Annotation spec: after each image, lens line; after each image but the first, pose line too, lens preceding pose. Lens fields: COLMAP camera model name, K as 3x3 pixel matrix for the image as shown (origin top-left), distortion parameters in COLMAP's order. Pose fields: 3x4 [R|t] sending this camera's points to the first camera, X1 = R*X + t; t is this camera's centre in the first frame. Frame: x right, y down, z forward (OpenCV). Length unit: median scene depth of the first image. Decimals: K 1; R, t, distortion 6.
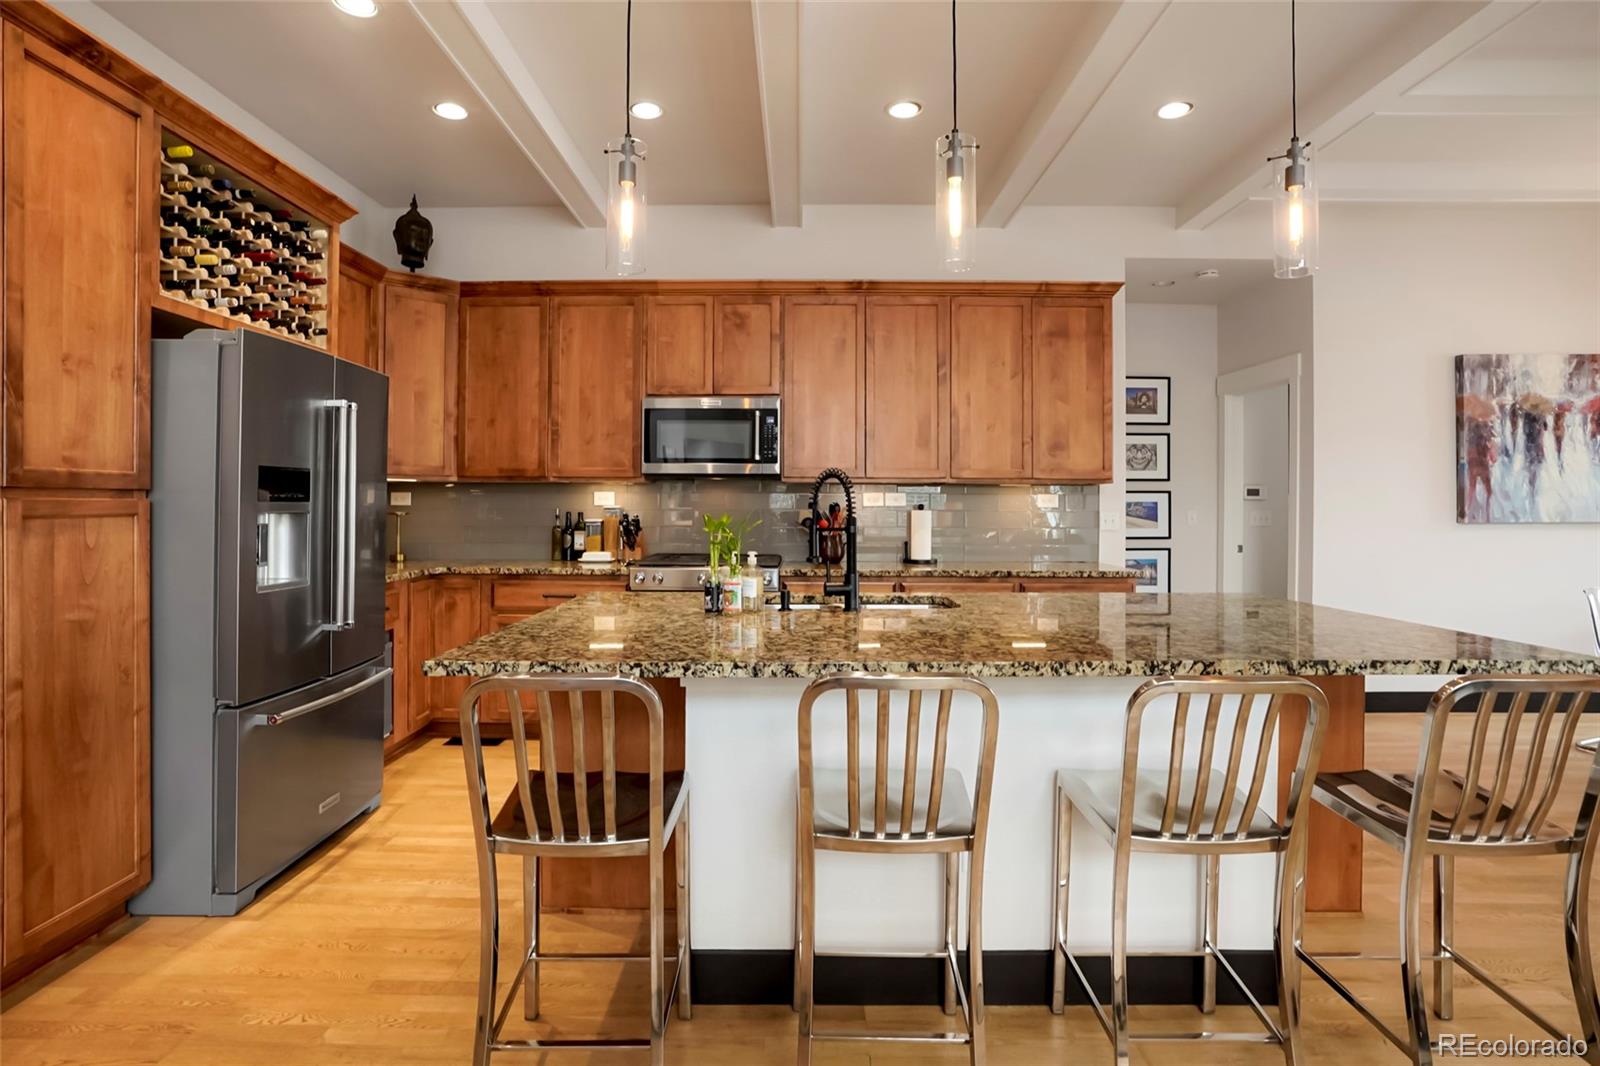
lens RADIAL K [[807.6, 0, 793.0], [0, 807.6, 491.6], [0, 0, 1]] dist [-0.070826, 0.033902]
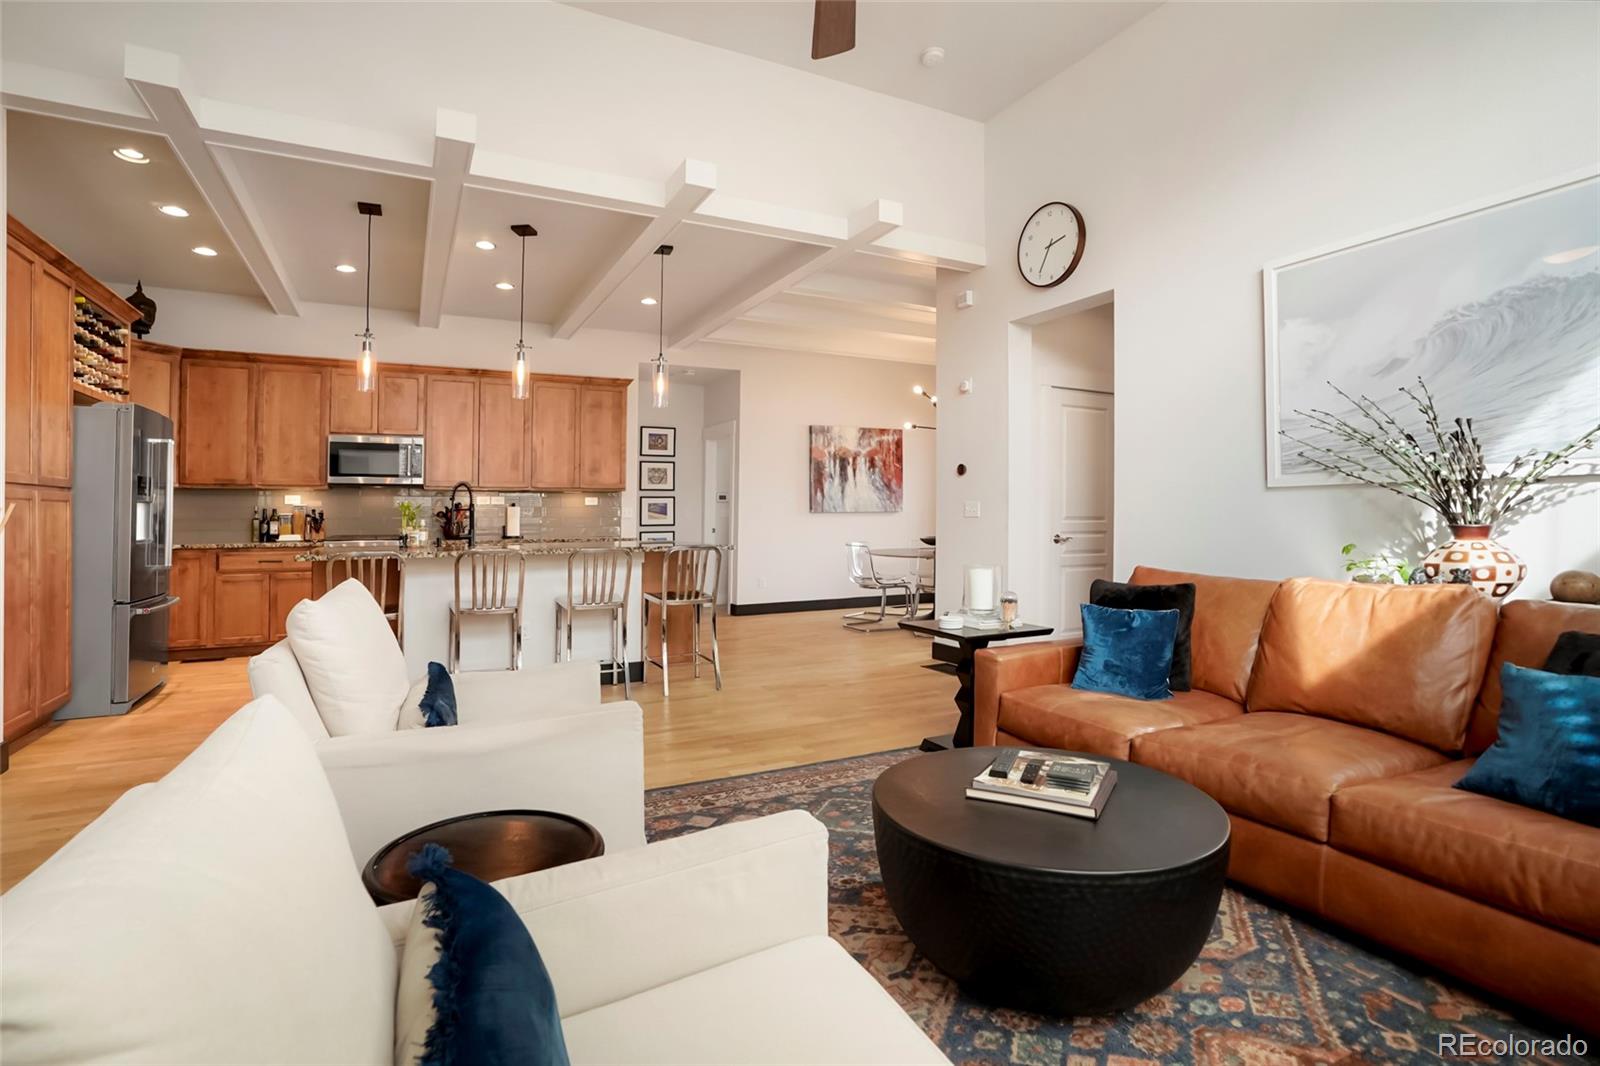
lens RADIAL K [[764.3, 0, 774.5], [0, 764.3, 489.9], [0, 0, 1]] dist [-0.026420, 0.000485]
pose [[0.896120, 0.006463, 0.443764, -0.061262], [0.001824, 0.999832, -0.018245, 0.018859], [-0.443807, 0.017160, 0.895958, -0.684383]]
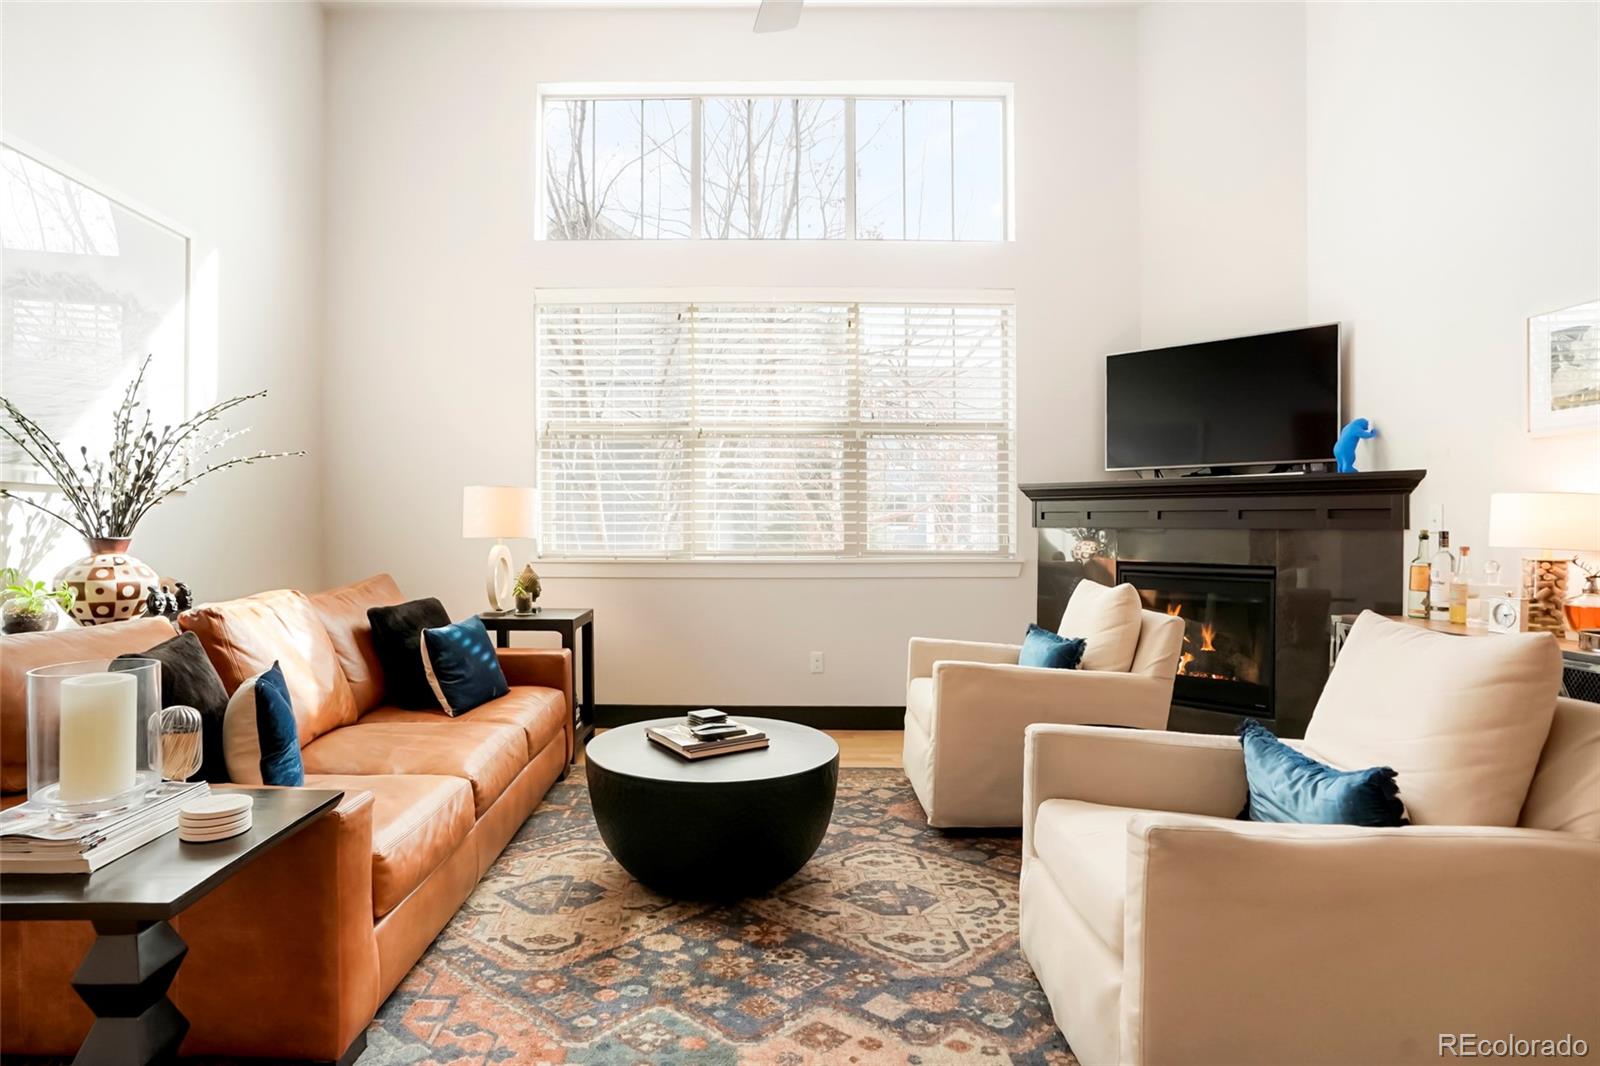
lens RADIAL K [[861.9, 0, 704.4], [0, 861.9, 525.6], [0, 0, 1]] dist [-0.029629, 0.001214]
pose [[-0.999969, -0.004774, -0.006205, 0.246065], [-0.004689, 0.999896, -0.013634, 0.032896], [0.006269, -0.013605, -0.999888, 0.230656]]
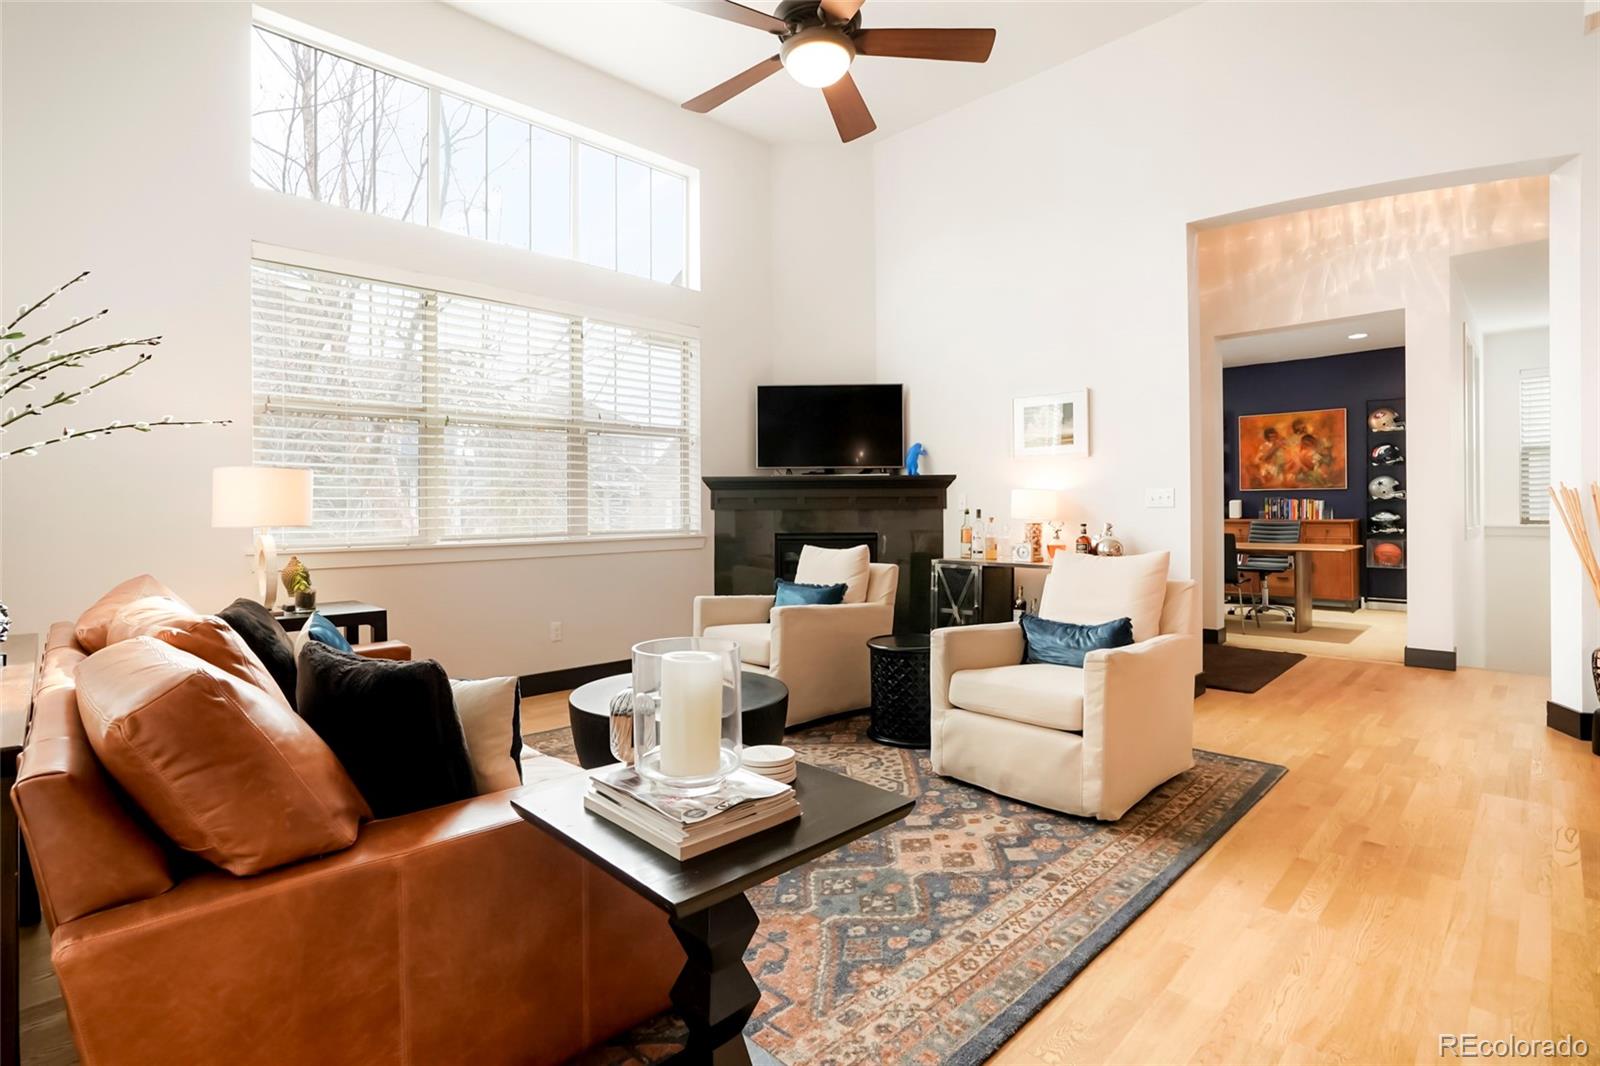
lens RADIAL K [[781.5, 0, 803.5], [0, 781.5, 506.7], [0, 0, 1]] dist [-0.010814, 0.001273]
pose [[-0.687658, 0.000380, -0.726034, 0.653260], [0.015899, 0.999768, -0.014536, 0.034022], [0.725860, -0.021539, -0.687505, 0.153586]]
